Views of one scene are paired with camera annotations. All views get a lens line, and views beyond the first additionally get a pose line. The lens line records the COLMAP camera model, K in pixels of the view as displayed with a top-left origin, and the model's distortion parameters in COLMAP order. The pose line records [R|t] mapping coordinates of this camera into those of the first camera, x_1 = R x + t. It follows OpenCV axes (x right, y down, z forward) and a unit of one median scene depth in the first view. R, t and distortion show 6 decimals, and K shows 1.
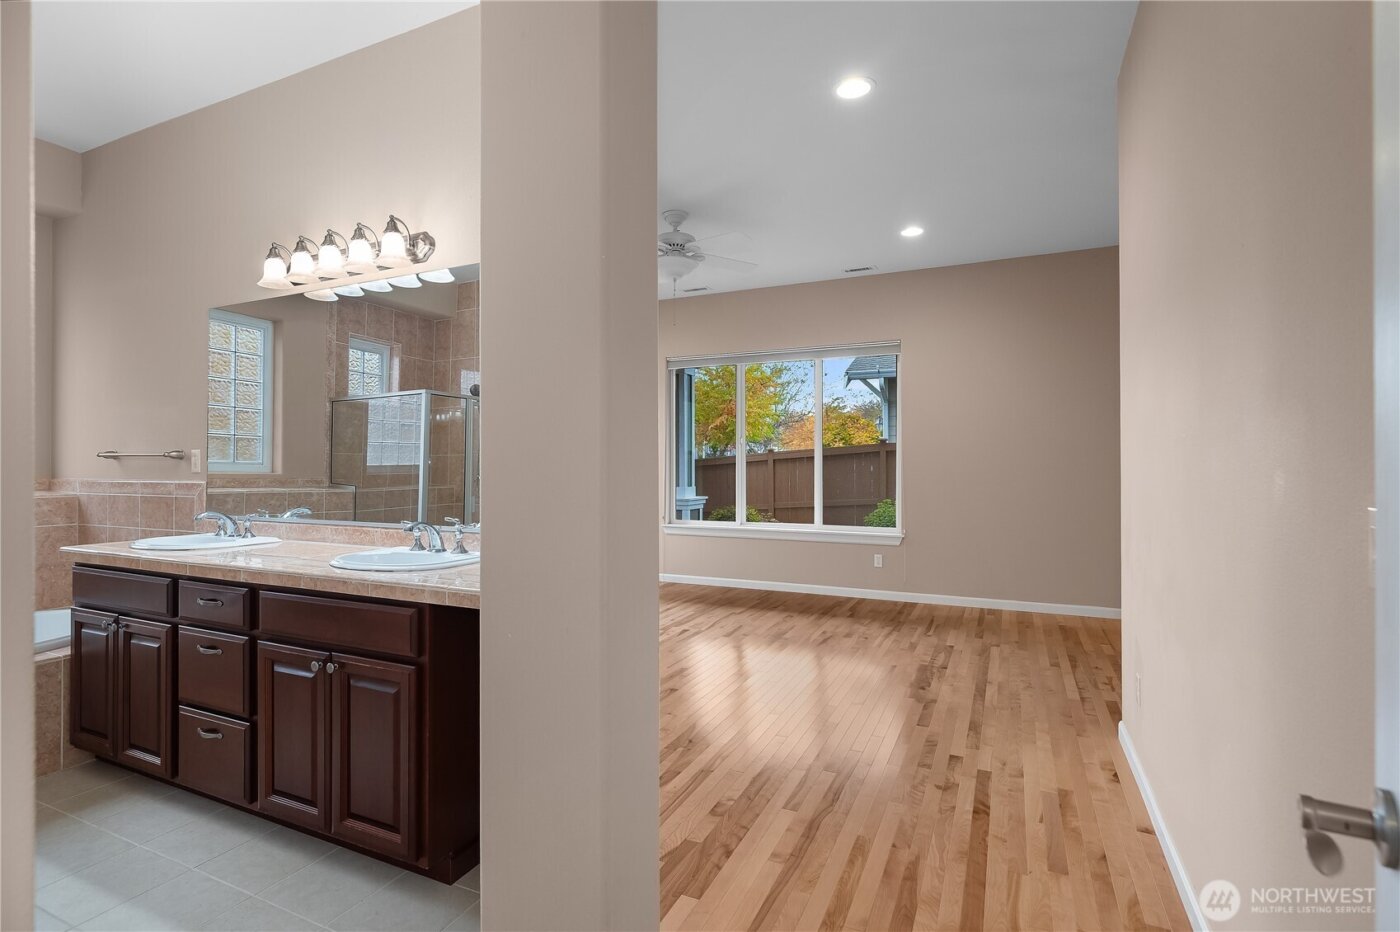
lens RADIAL K [[680.5, 0, 700.0], [0, 680.5, 466.0], [0, 0, 1]] dist [0.000436, 0.000084]
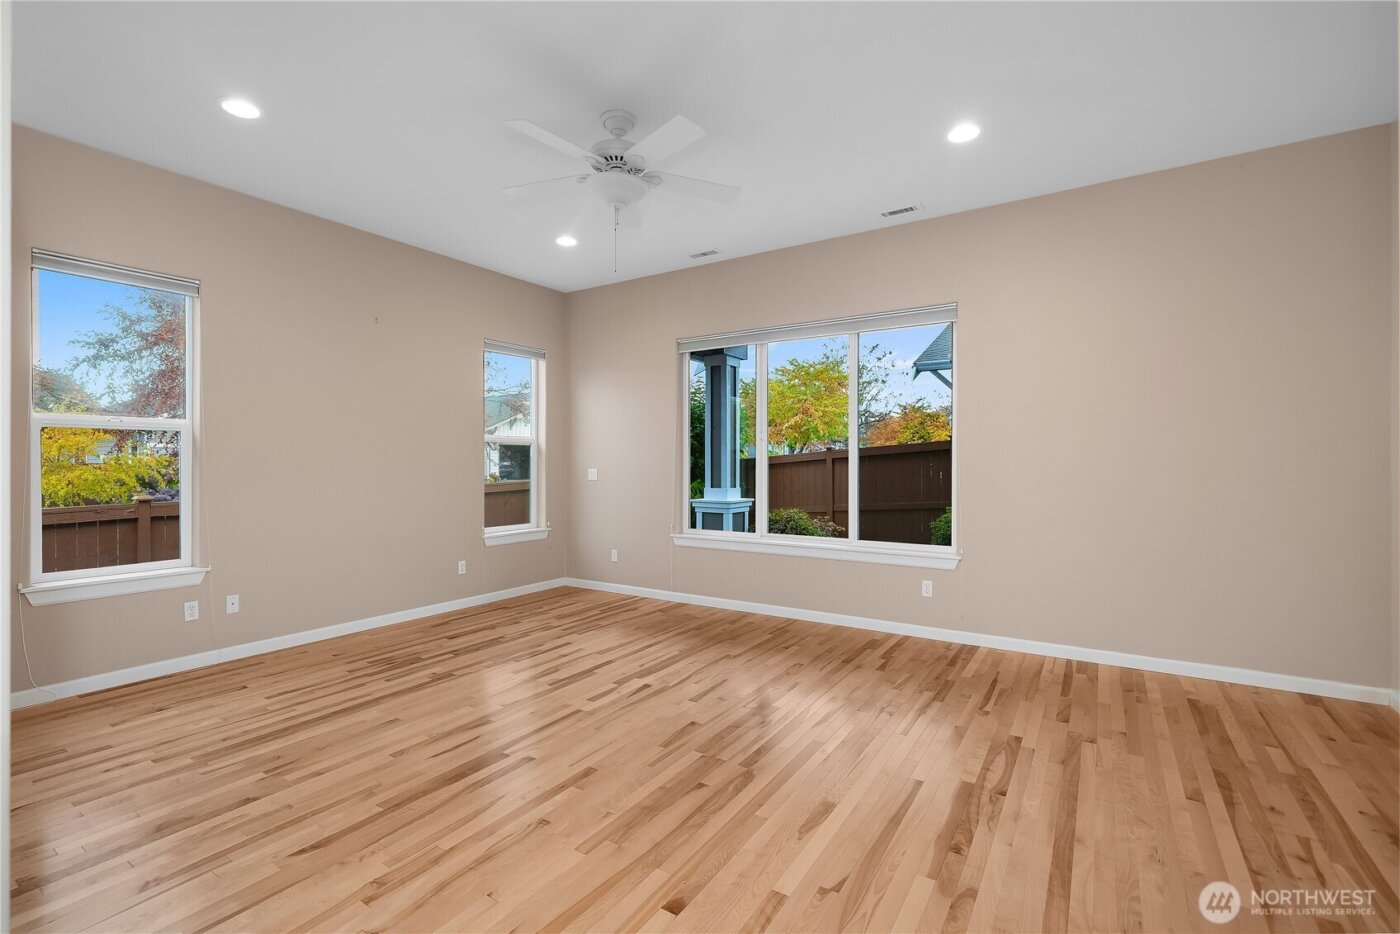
lens RADIAL K [[607.6, 0, 723.3], [0, 607.6, 468.2], [0, 0, 1]] dist [0.000784, 0.000128]
pose [[0.991647, 0.001828, -0.128969, 0.129018], [-0.001071, 0.999982, 0.005934, -0.002050], [0.128978, -0.005746, 0.991631, 0.303400]]
